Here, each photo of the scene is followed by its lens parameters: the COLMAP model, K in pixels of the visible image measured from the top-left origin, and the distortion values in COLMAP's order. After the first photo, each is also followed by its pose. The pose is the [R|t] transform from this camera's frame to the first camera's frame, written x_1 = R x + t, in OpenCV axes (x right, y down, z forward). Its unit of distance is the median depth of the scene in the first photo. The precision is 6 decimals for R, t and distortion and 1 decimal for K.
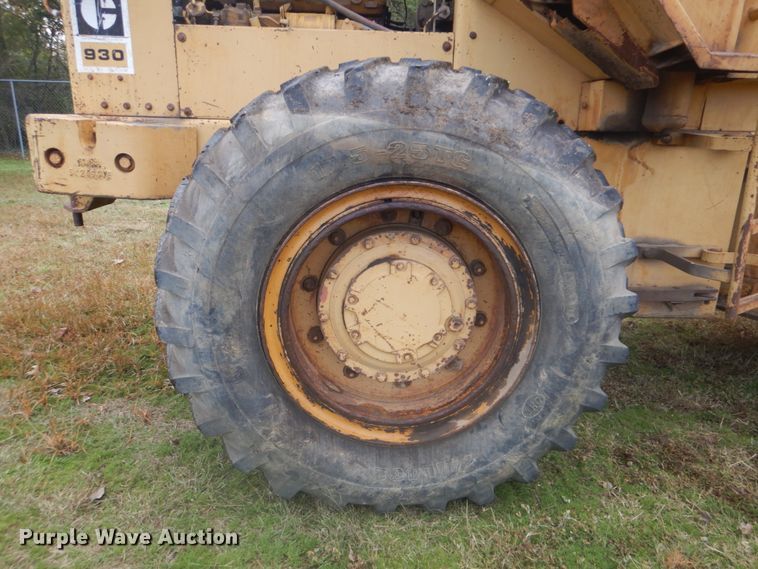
lens RADIAL K [[545.6, 0, 375.4], [0, 545.6, 287.2], [0, 0, 1]] dist [0.022663, -0.002230]
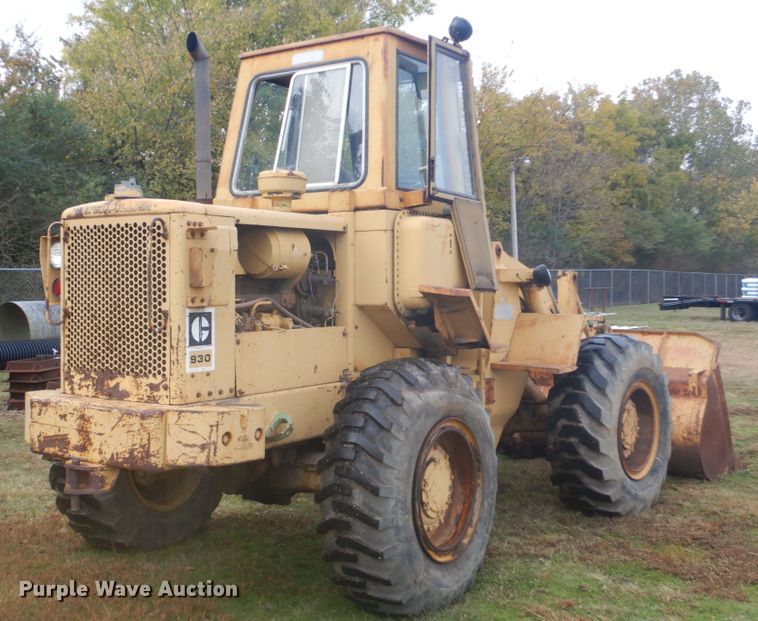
lens RADIAL K [[954.7, 0, 373.9], [0, 954.7, 309.6], [0, 0, 1]] dist [0.039719, 0.000000]
pose [[0.577264, -0.042023, 0.815475, -2.141321], [0.250243, 0.959726, -0.127687, -0.137932], [-0.777267, 0.277776, 0.564532, -0.663893]]
